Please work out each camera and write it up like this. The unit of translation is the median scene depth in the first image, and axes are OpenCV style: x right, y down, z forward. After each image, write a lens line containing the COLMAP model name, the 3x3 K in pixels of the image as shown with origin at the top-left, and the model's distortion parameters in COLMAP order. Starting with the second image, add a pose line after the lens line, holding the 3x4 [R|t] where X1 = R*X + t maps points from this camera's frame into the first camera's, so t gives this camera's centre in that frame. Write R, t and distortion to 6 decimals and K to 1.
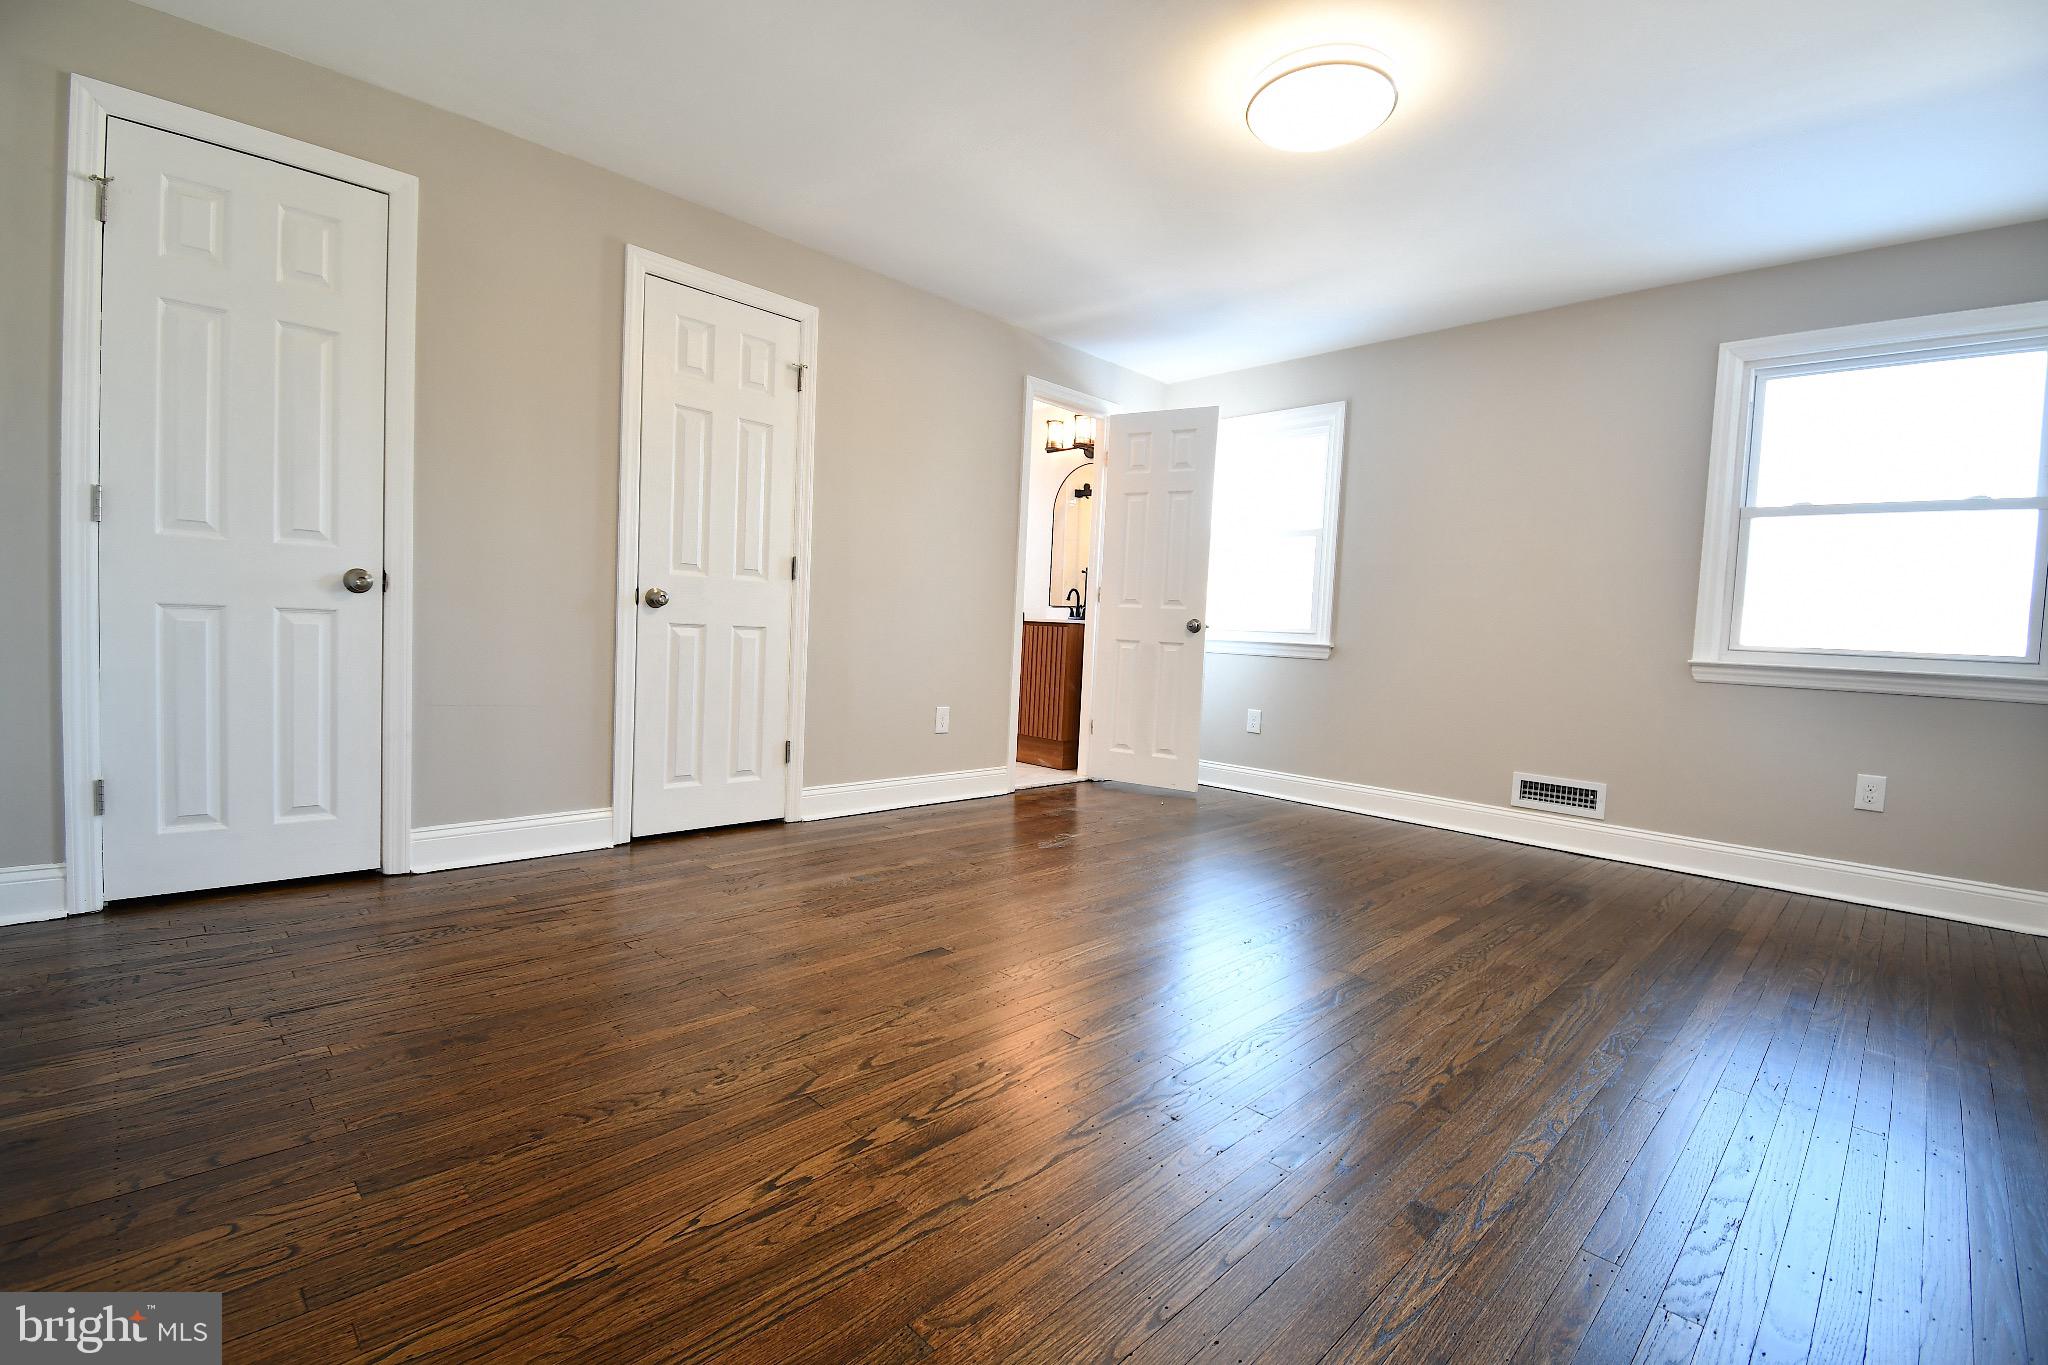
lens RADIAL K [[907.5, 0, 1024.9], [0, 907.5, 676.5], [0, 0, 1]] dist [0.010965, -0.004583]
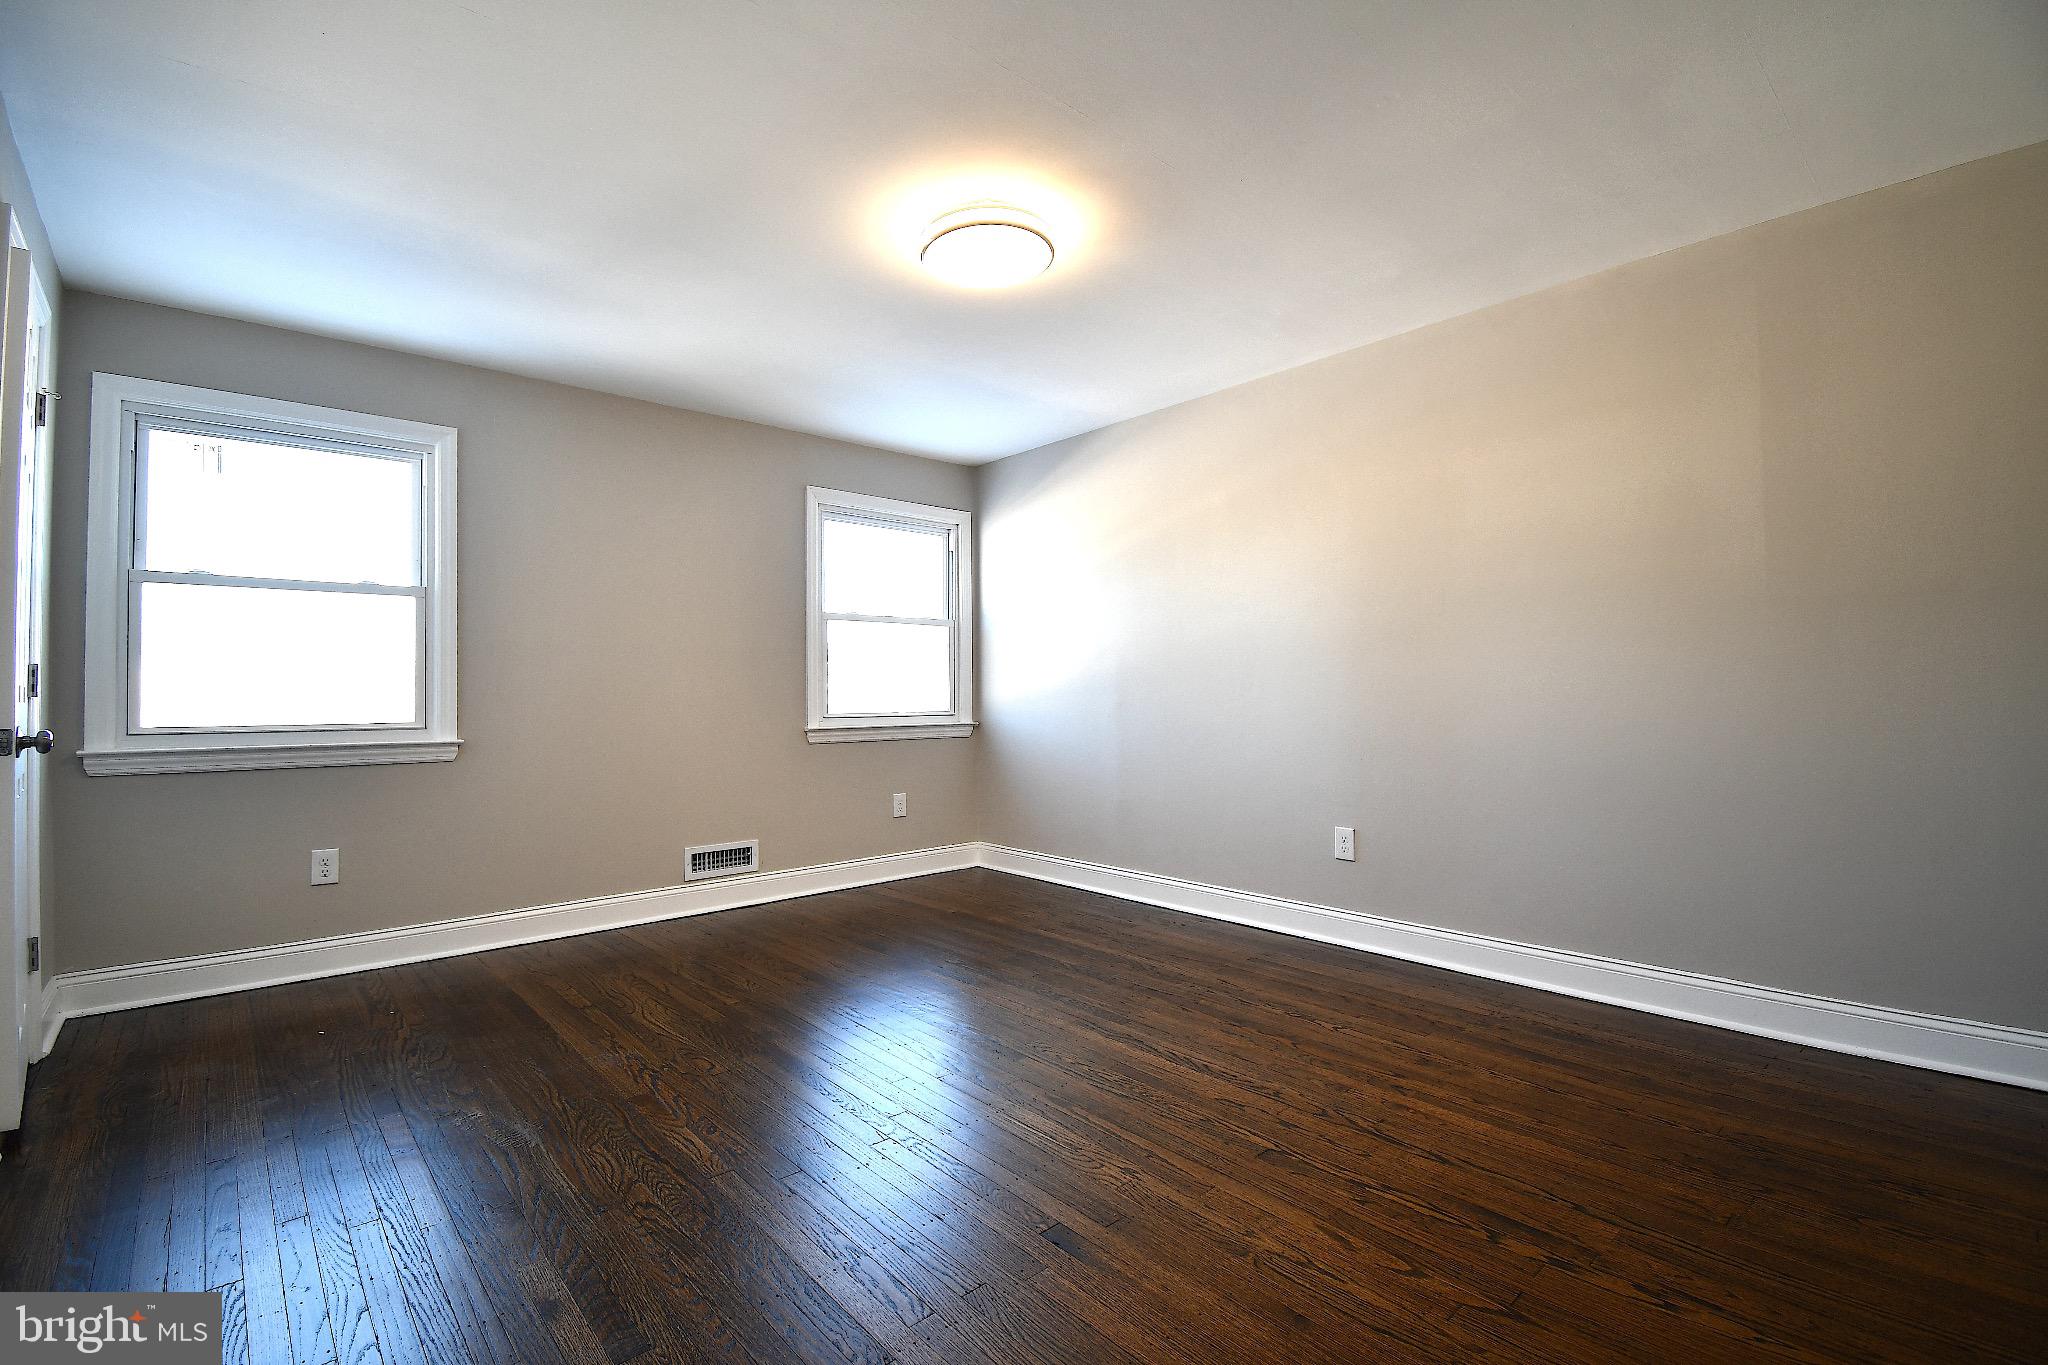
lens RADIAL K [[907.5, 0, 1017.4], [0, 907.5, 679.1], [0, 0, 1]] dist [0.010965, -0.004583]
pose [[0.047084, -0.034851, 0.998283, -0.544196], [0.059404, 0.997720, 0.032029, -0.113159], [-0.997123, 0.057794, 0.049047, 0.655282]]
